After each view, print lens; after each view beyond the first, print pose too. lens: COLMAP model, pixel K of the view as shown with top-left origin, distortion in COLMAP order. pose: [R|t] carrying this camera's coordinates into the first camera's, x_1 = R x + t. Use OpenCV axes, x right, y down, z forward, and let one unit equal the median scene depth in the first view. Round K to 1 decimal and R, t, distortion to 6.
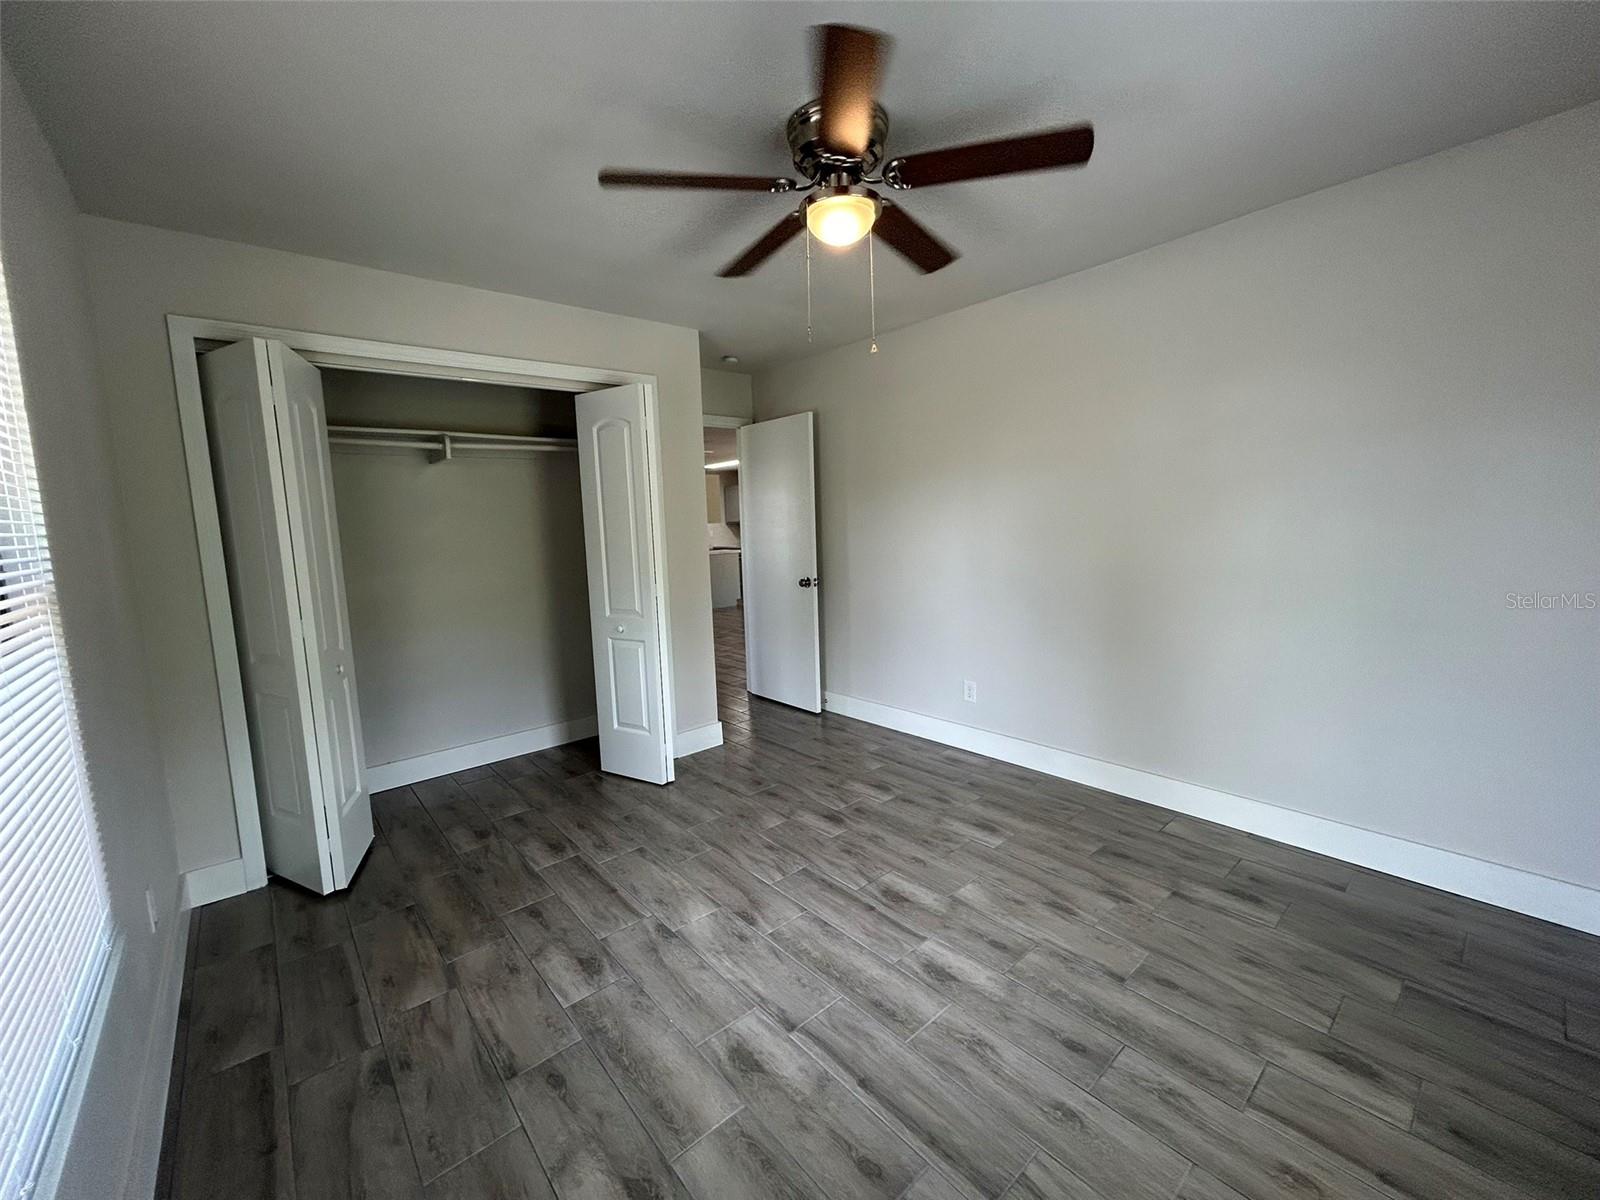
lens RADIAL K [[644.5, 0, 801.0], [0, 644.5, 599.2], [0, 0, 1]] dist [-0.001461, 0.000679]
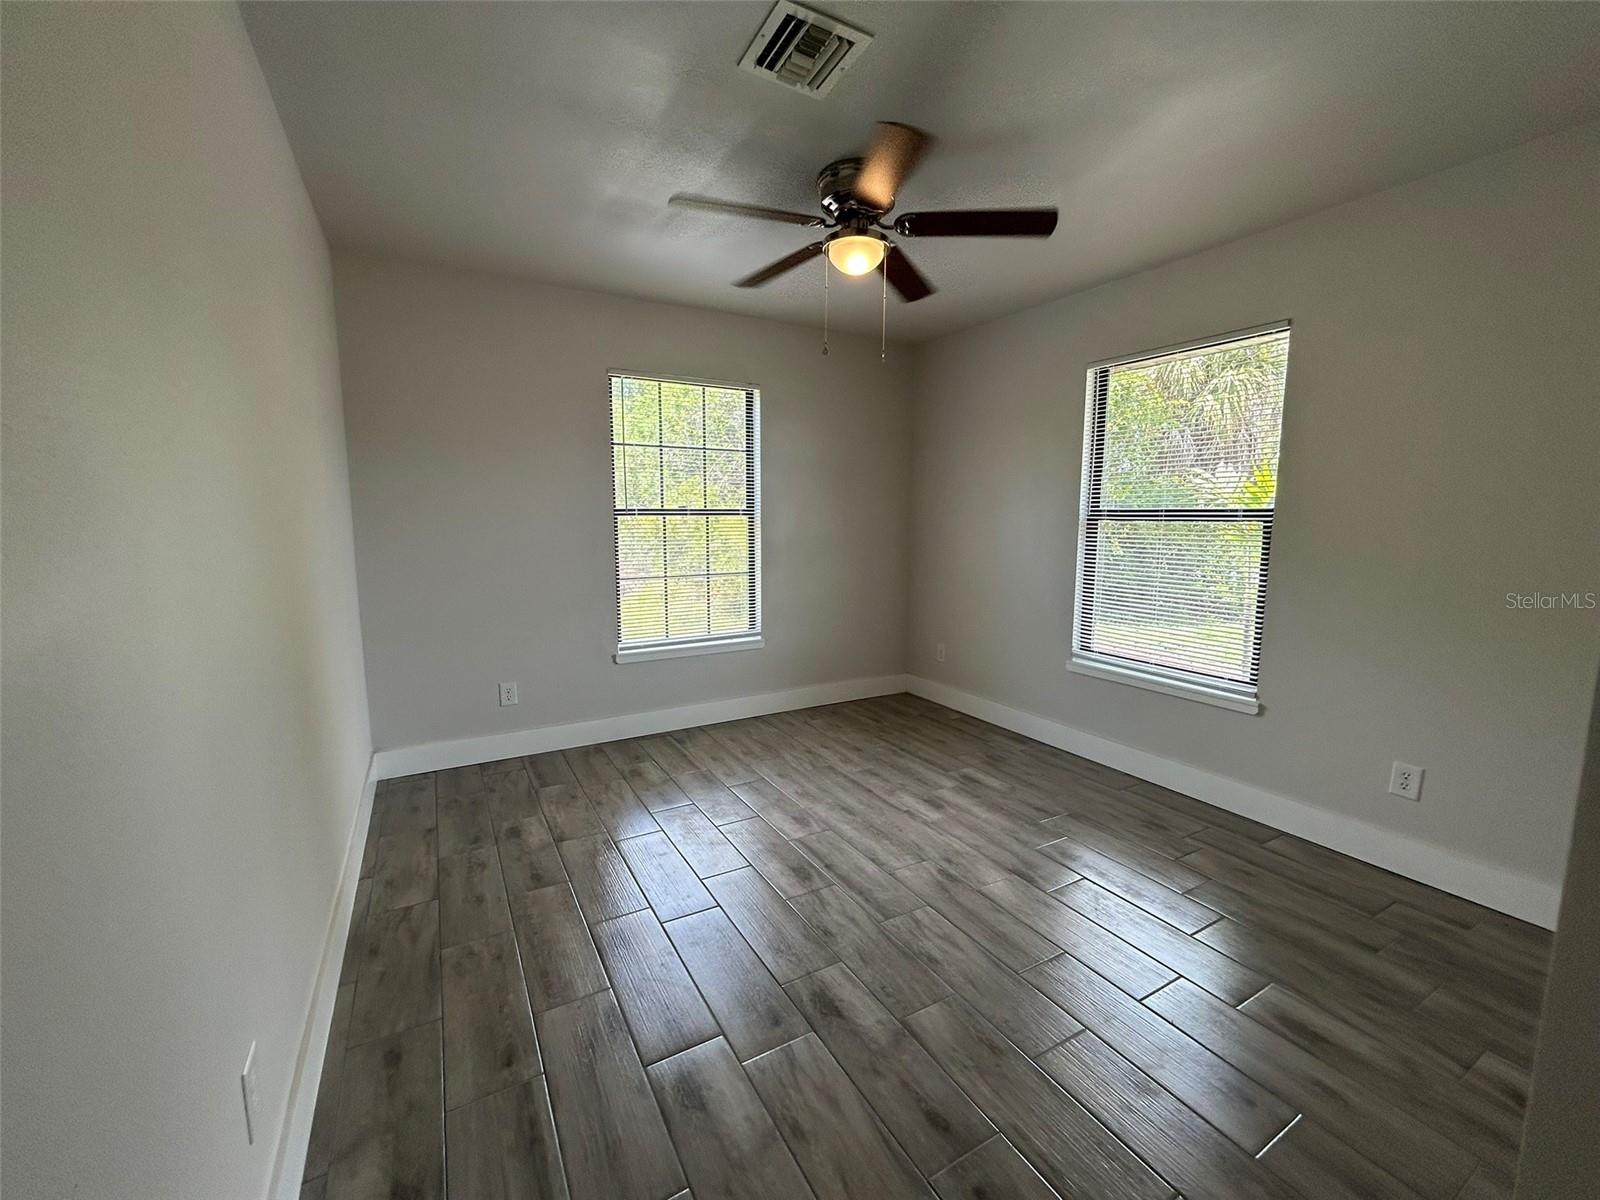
lens RADIAL K [[644.5, 0, 799.3], [0, 644.5, 598.9], [0, 0, 1]] dist [-0.001461, 0.000679]
pose [[-0.980559, 0.007068, 0.196095, -0.058303], [0.054397, 0.969975, 0.237044, -0.212393], [-0.188531, 0.243103, -0.951502, 2.002330]]
